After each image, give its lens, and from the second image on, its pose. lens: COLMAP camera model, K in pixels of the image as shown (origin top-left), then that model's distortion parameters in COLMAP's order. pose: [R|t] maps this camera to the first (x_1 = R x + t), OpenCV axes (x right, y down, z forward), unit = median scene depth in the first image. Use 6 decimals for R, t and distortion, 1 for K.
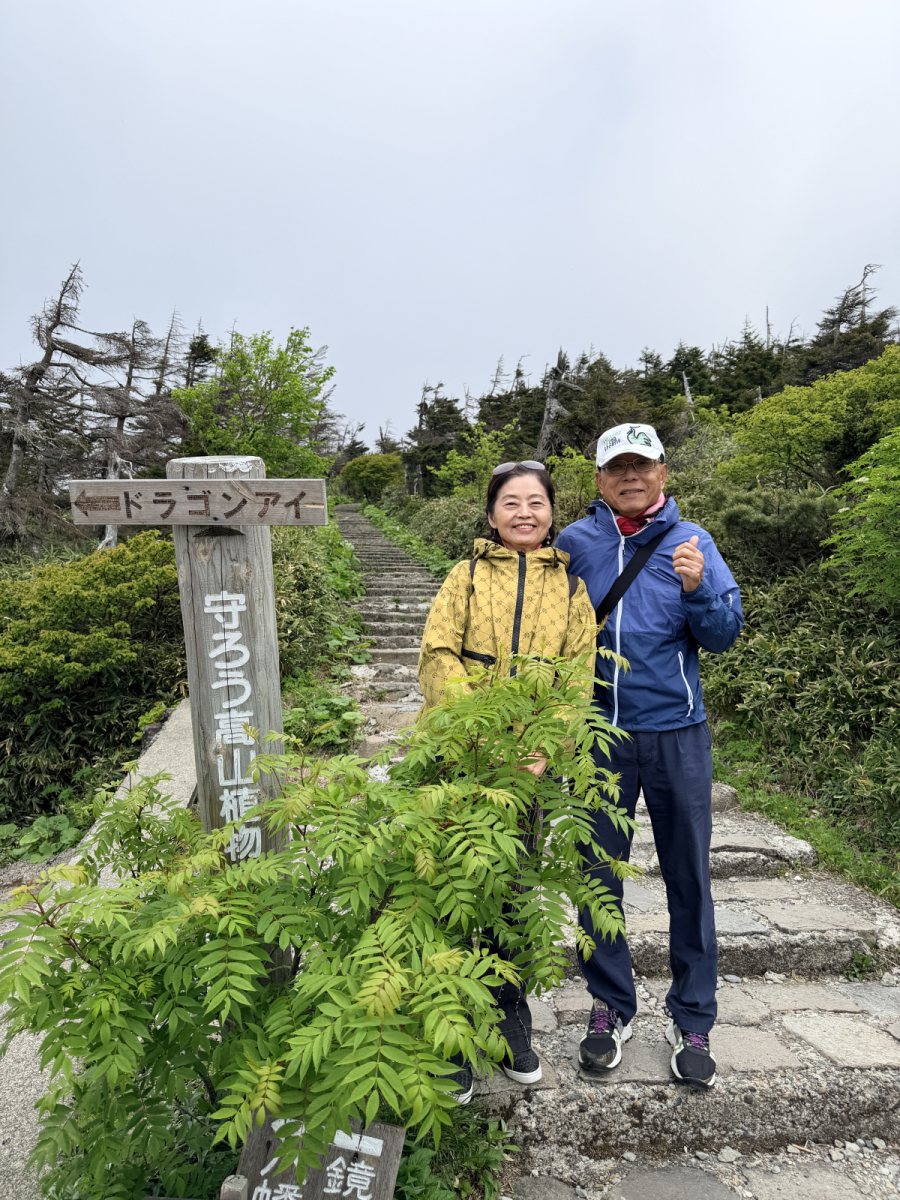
lens RADIAL K [[817.3, 0, 444.5], [0, 817.3, 599.3], [0, 0, 1]] dist [0.157992, -0.293855]
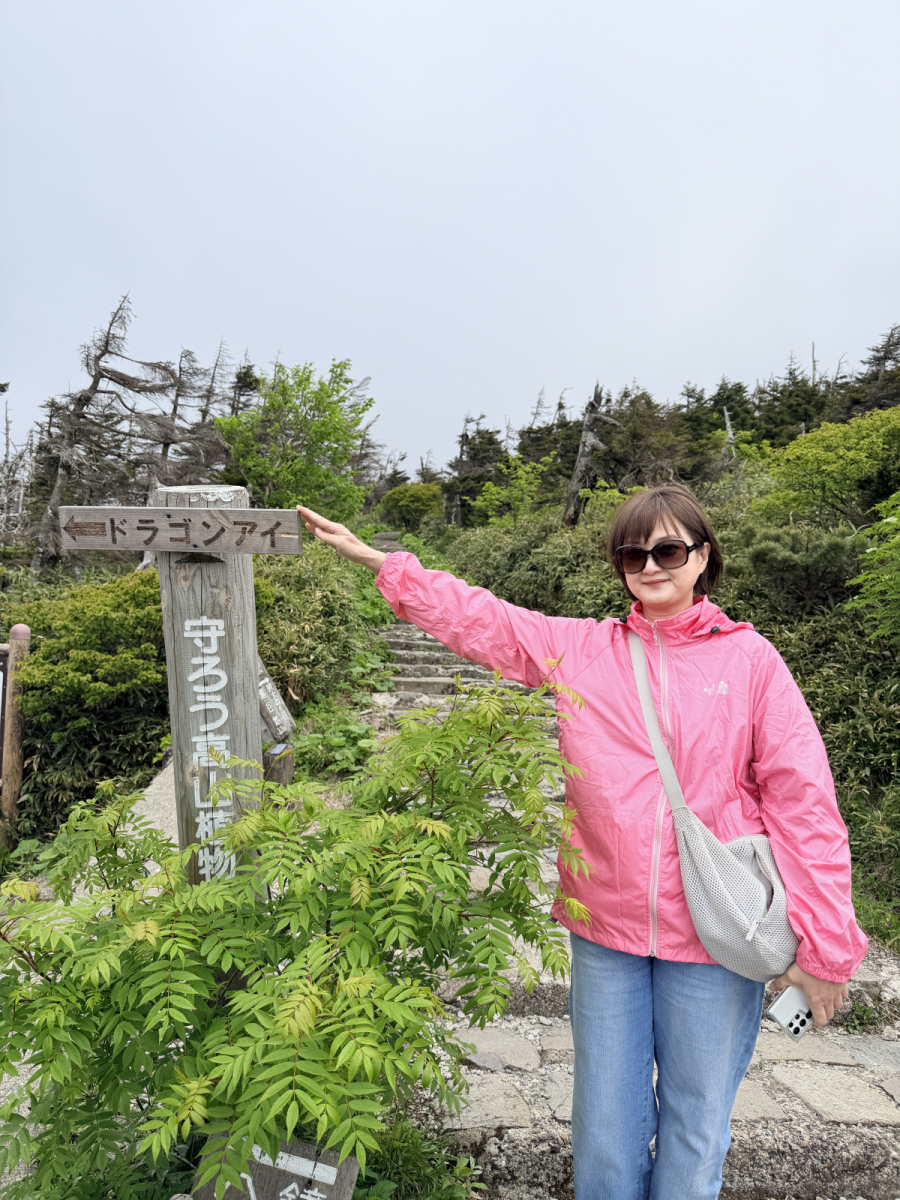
lens RADIAL K [[819.0, 0, 447.4], [0, 819.0, 605.6], [0, 0, 1]] dist [0.147992, -0.253738]
pose [[0.998710, 0.025089, -0.044139, 0.019997], [-0.026327, 0.999270, -0.027688, -0.000676], [0.043412, 0.028814, 0.998642, -0.003608]]
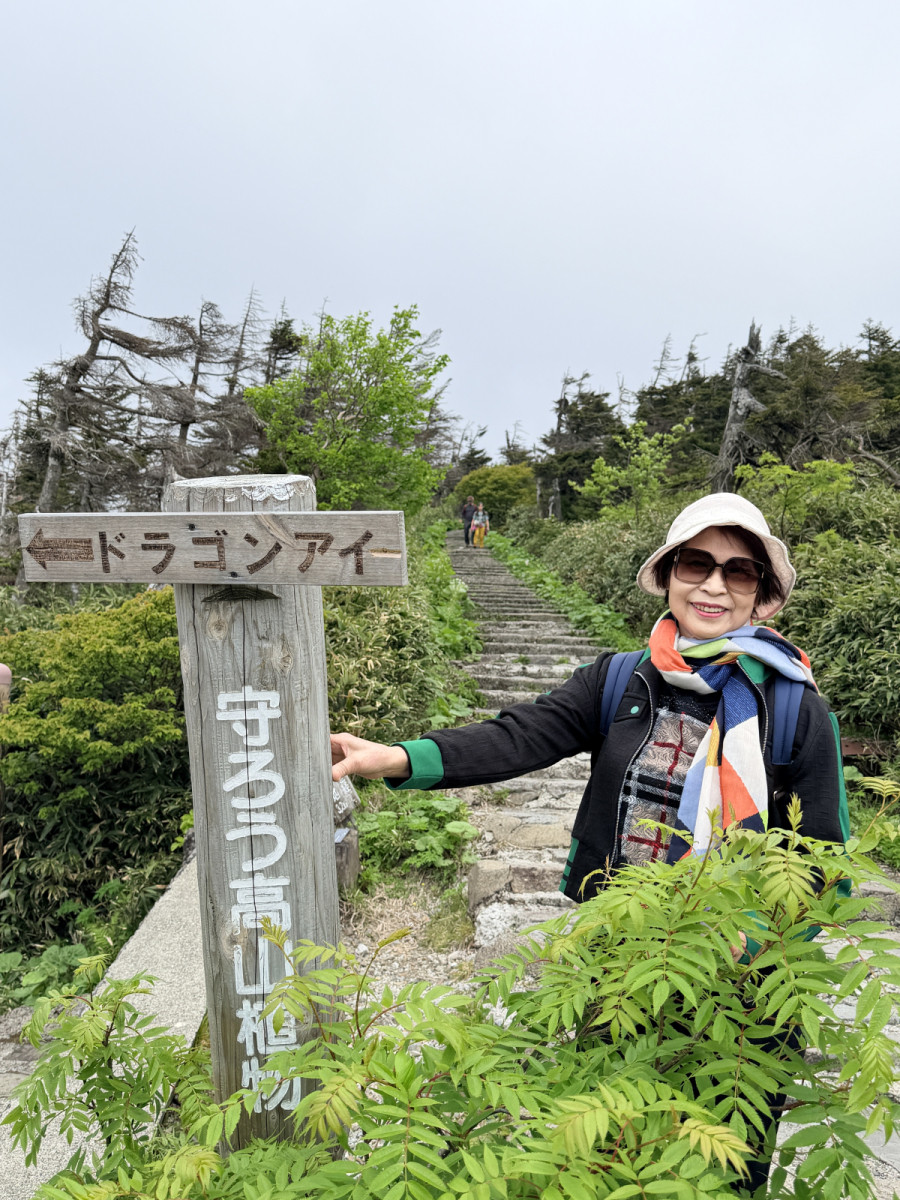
lens RADIAL K [[1059.7, 0, 451.8], [0, 1059.7, 603.4], [0, 0, 1]] dist [0.188156, -0.404876]
pose [[0.991852, 0.009295, -0.127052, -0.001911], [-0.015094, 0.998884, -0.044757, -0.009784], [0.126494, 0.046310, 0.990886, 0.050804]]
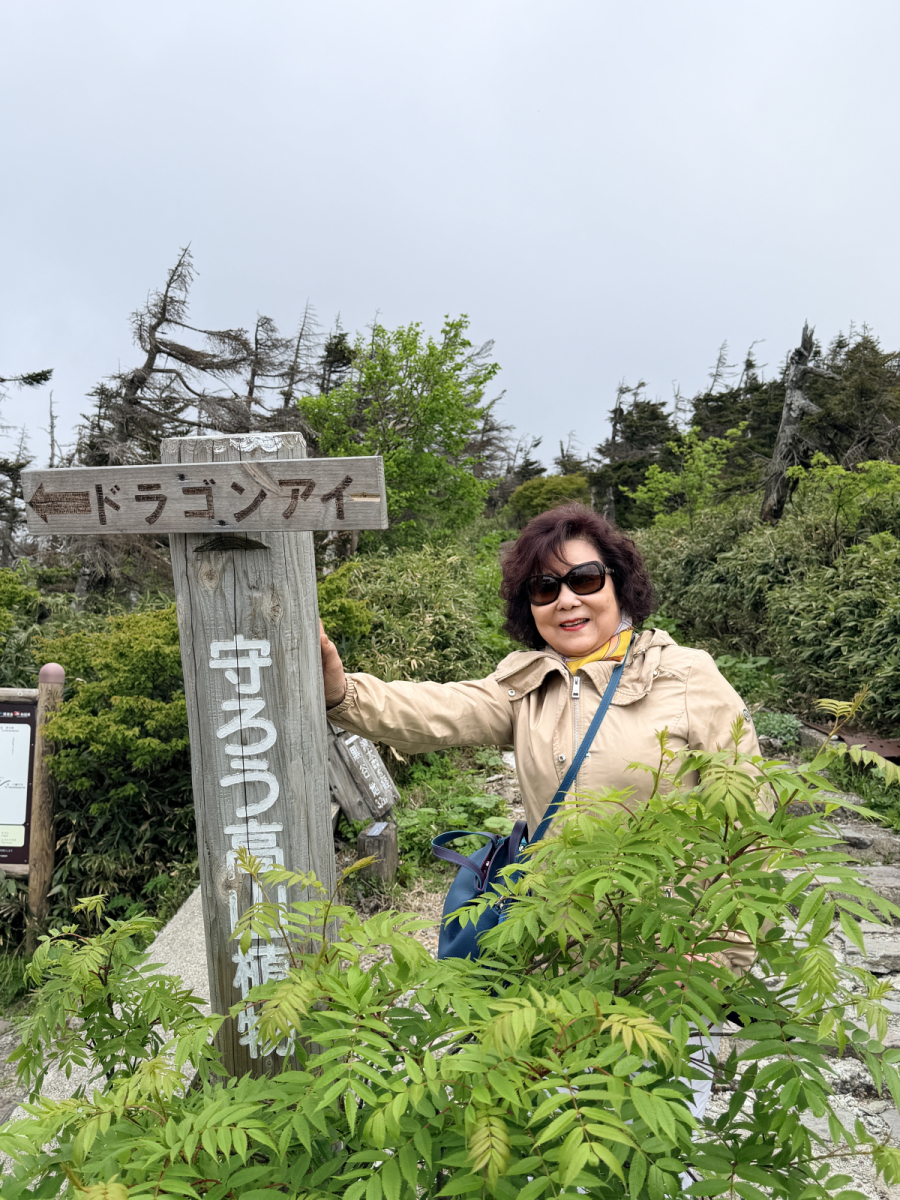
lens RADIAL K [[1059.7, 0, 451.8], [0, 1059.7, 603.4], [0, 0, 1]] dist [0.188156, -0.404876]
pose [[0.983658, 0.004013, -0.180001, 0.012189], [-0.014321, 0.998328, -0.056001, 0.002404], [0.179475, 0.057664, 0.982071, 0.050604]]
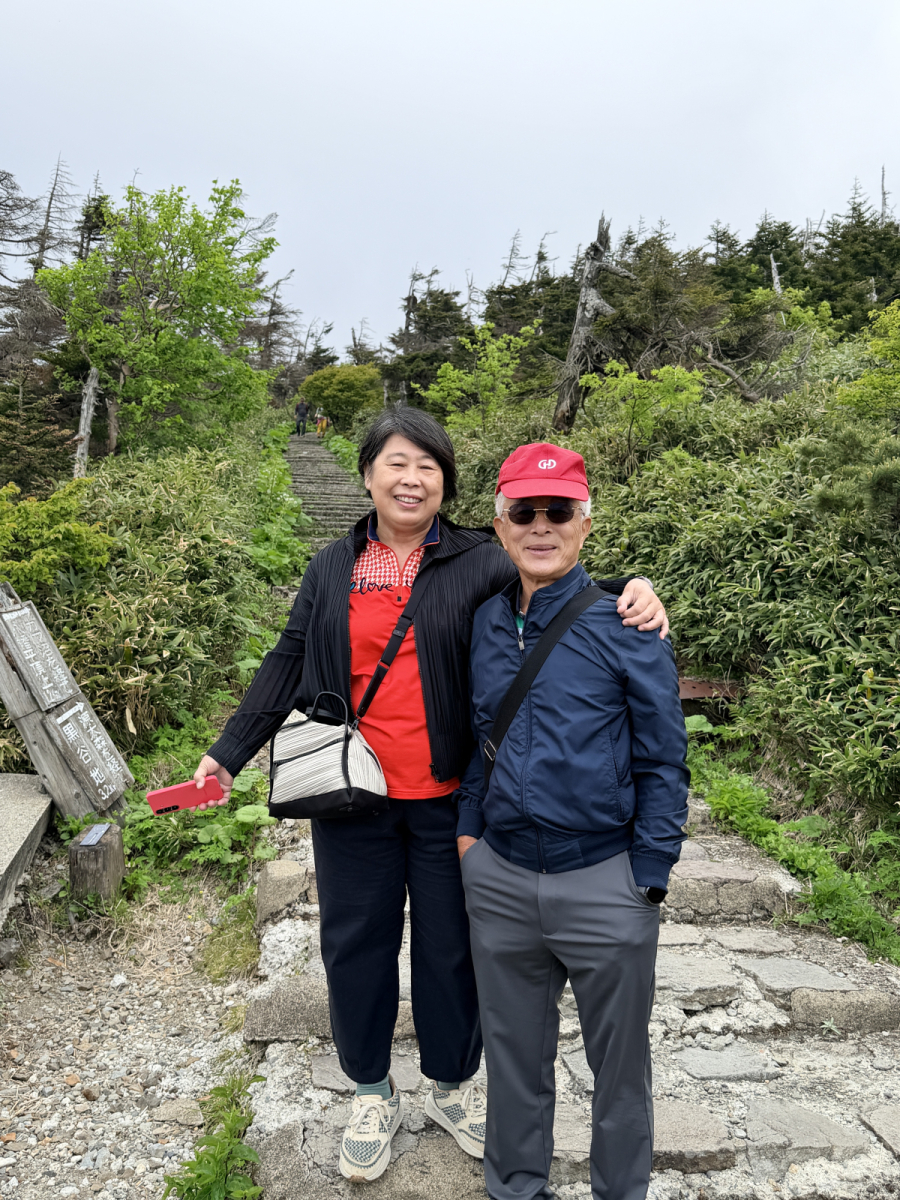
lens RADIAL K [[1059.7, 0, 451.8], [0, 1059.7, 603.4], [0, 0, 1]] dist [0.188156, -0.404876]
pose [[0.999900, 0.009060, 0.010825, 0.017583], [-0.009522, 0.999014, 0.043355, -0.036429], [-0.010421, -0.043454, 0.999001, 0.184704]]
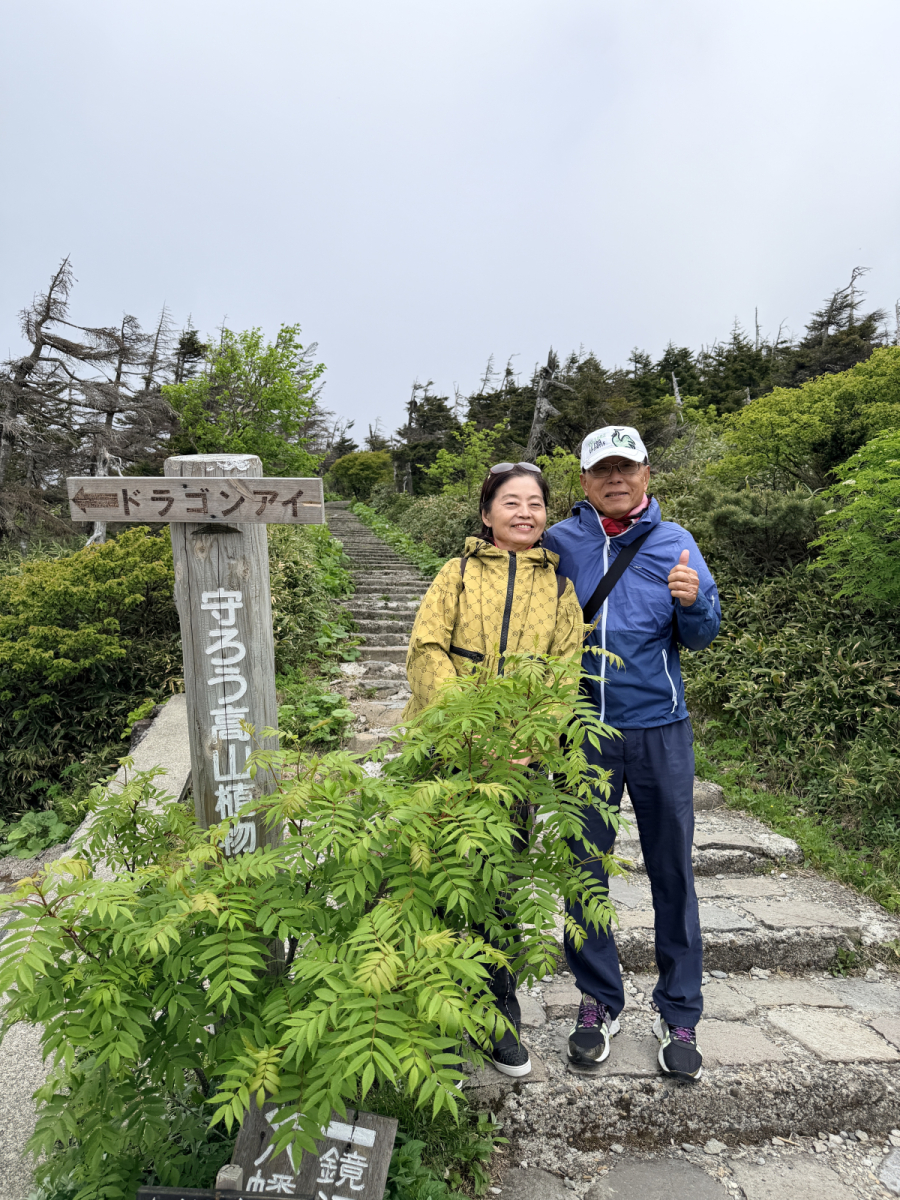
lens RADIAL K [[816.3, 0, 441.5], [0, 816.3, 599.4], [0, 0, 1]] dist [0.168661, -0.322961]
pose [[0.999921, 0.006588, 0.010704, -0.002019], [-0.006615, 0.999975, 0.002464, -0.000119], [-0.010688, -0.002535, 0.999940, -0.002833]]
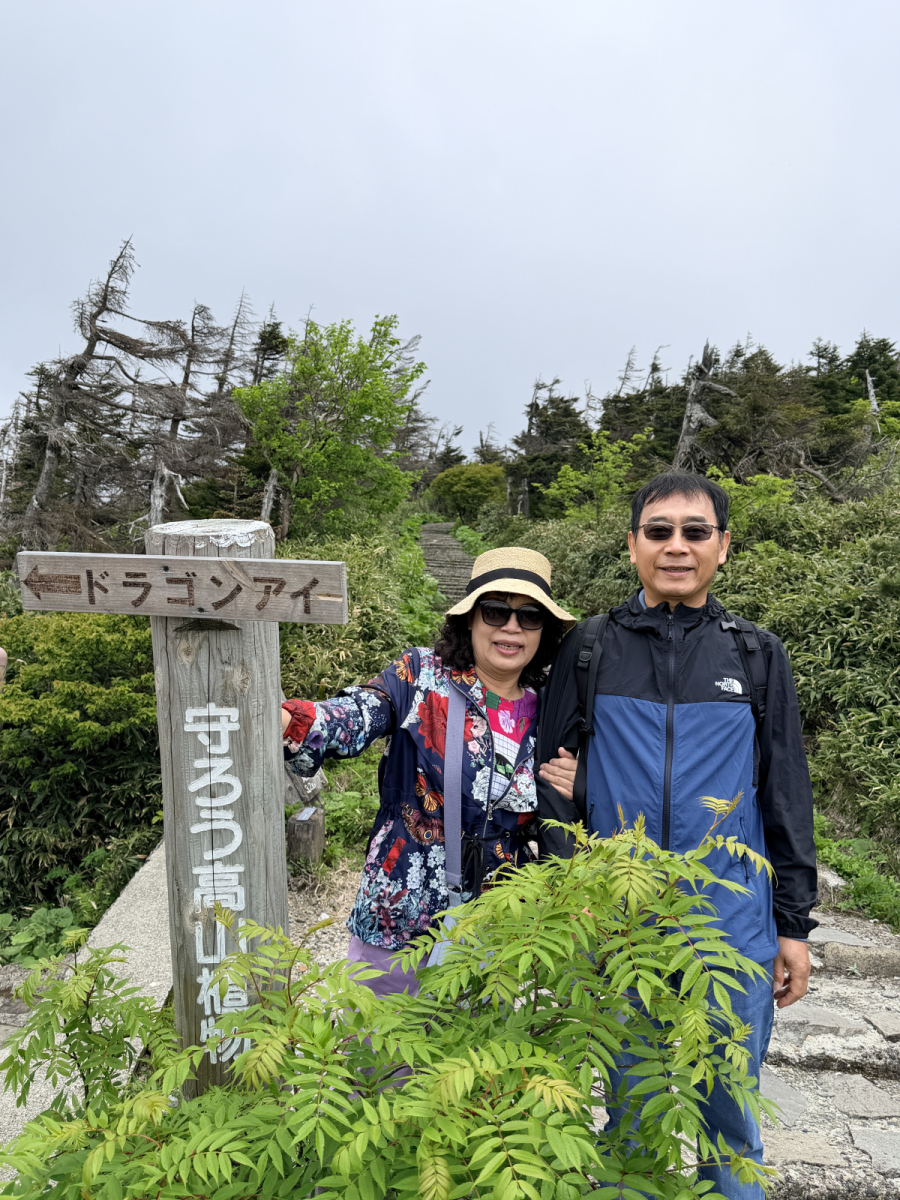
lens RADIAL K [[996.9, 0, 446.3], [0, 996.9, 605.1], [0, 0, 1]] dist [0.184775, -0.394618]
pose [[0.993632, 0.035144, -0.107053, 0.009245], [-0.038695, 0.998761, -0.031278, -0.019428], [0.105821, 0.035221, 0.993761, 0.029326]]
